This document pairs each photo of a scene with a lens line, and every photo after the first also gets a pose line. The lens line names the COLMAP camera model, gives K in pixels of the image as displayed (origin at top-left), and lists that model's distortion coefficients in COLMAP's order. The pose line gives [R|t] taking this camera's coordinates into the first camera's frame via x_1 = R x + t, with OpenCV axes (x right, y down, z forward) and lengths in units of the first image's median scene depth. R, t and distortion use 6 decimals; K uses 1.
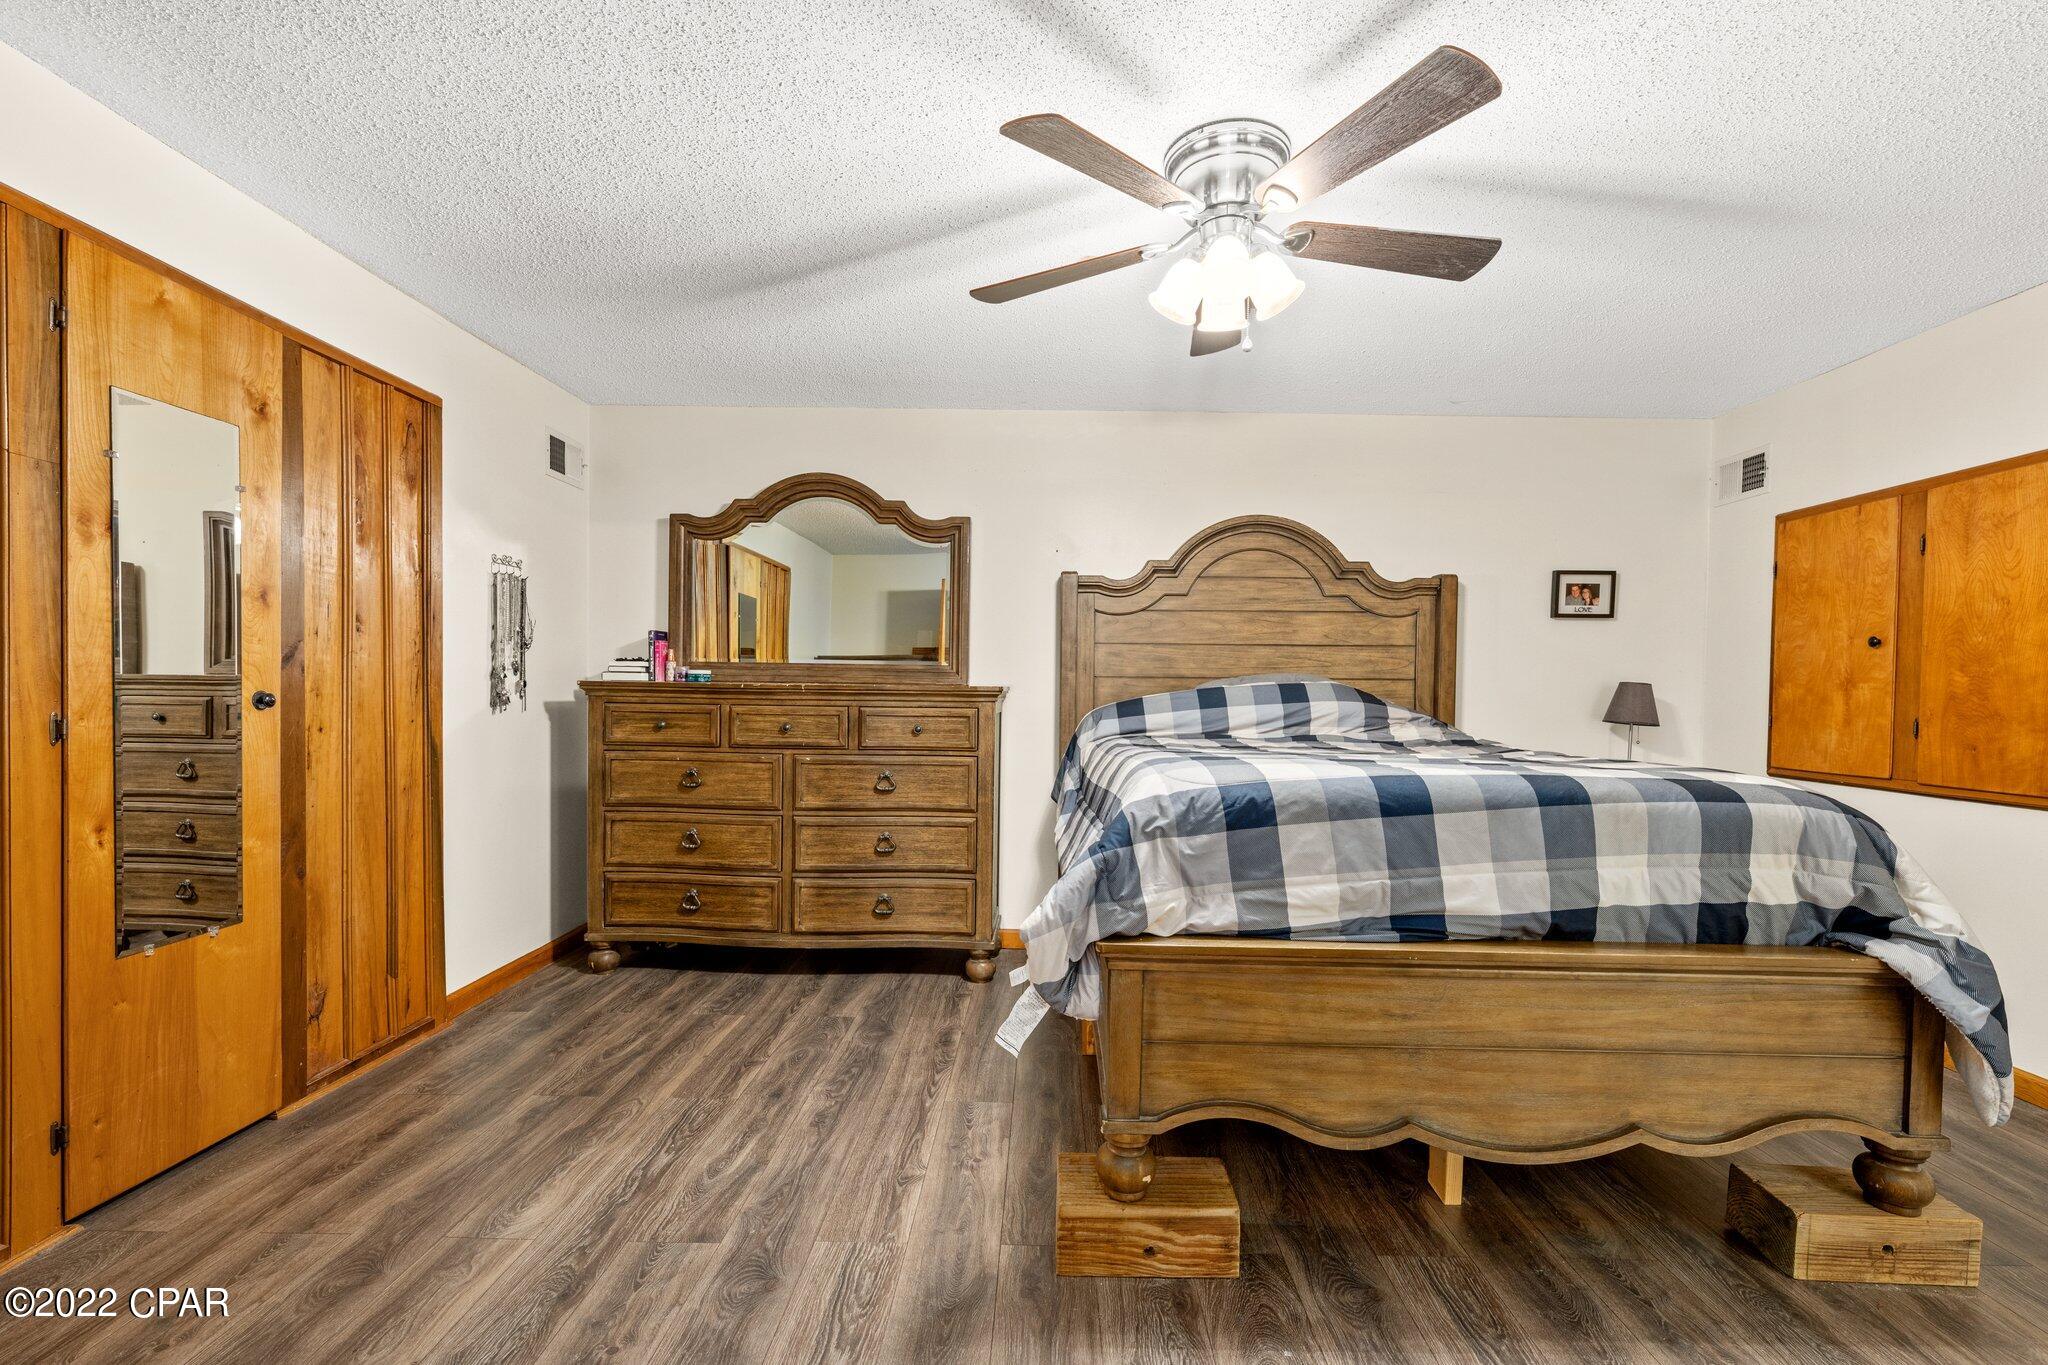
lens RADIAL K [[922.6, 0, 1033.6], [0, 922.6, 698.6], [0, 0, 1]] dist [-0.001753, -0.000276]
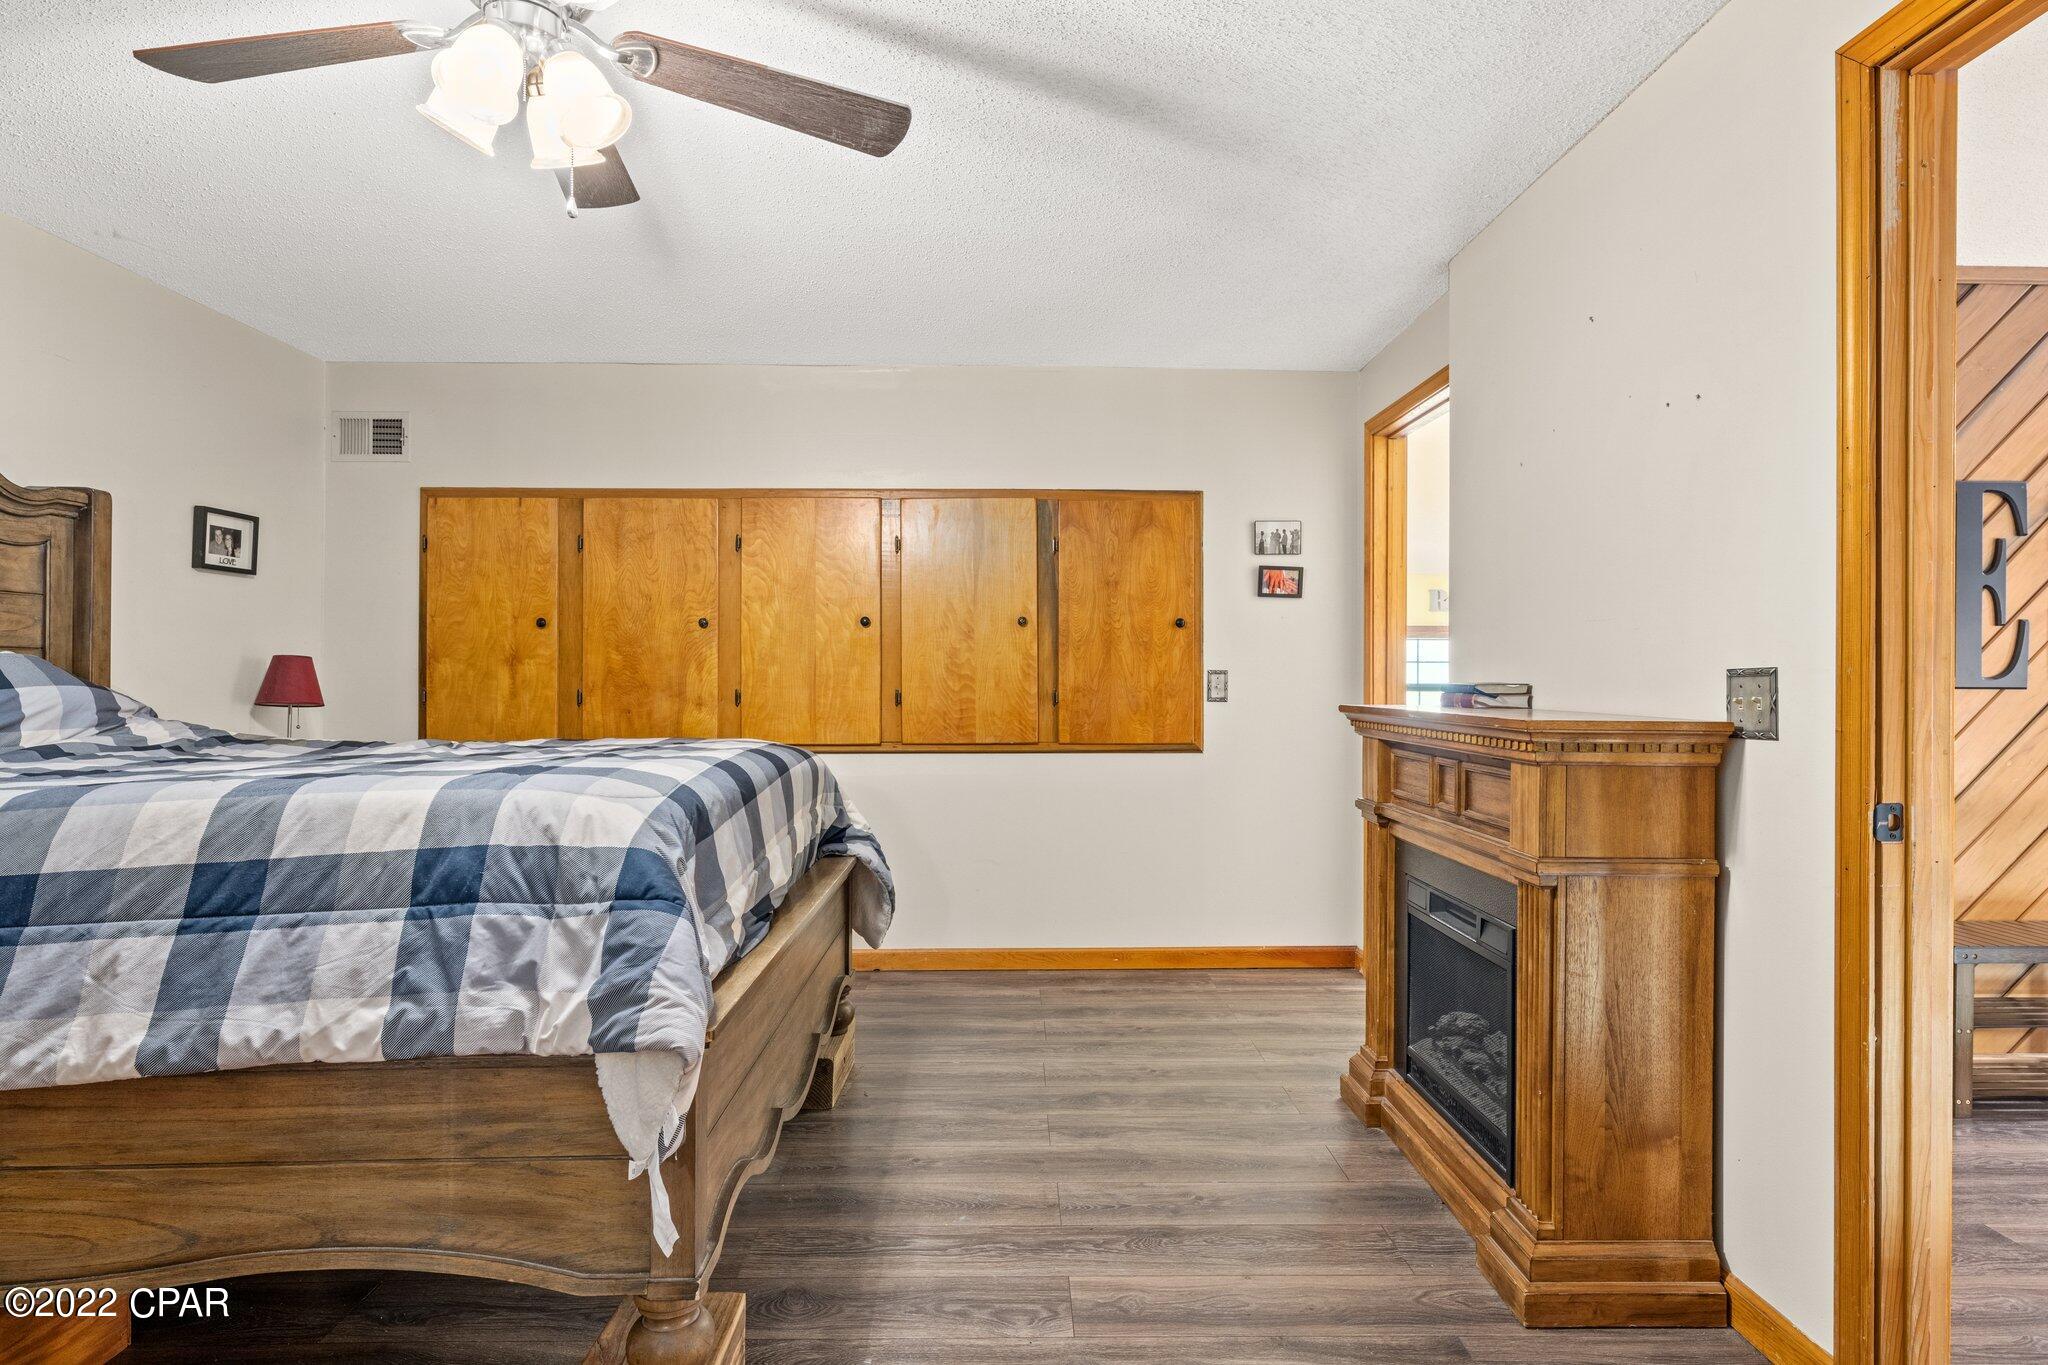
lens RADIAL K [[1101.3, 0, 1033.1], [0, 1101.3, 675.6], [0, 0, 1]] dist [0.003955, 0.000138]
pose [[-0.048907, -0.012672, 0.998723, -0.452628], [0.002702, 0.999914, 0.012819, -0.012108], [-0.998800, 0.003326, -0.048869, 0.448198]]
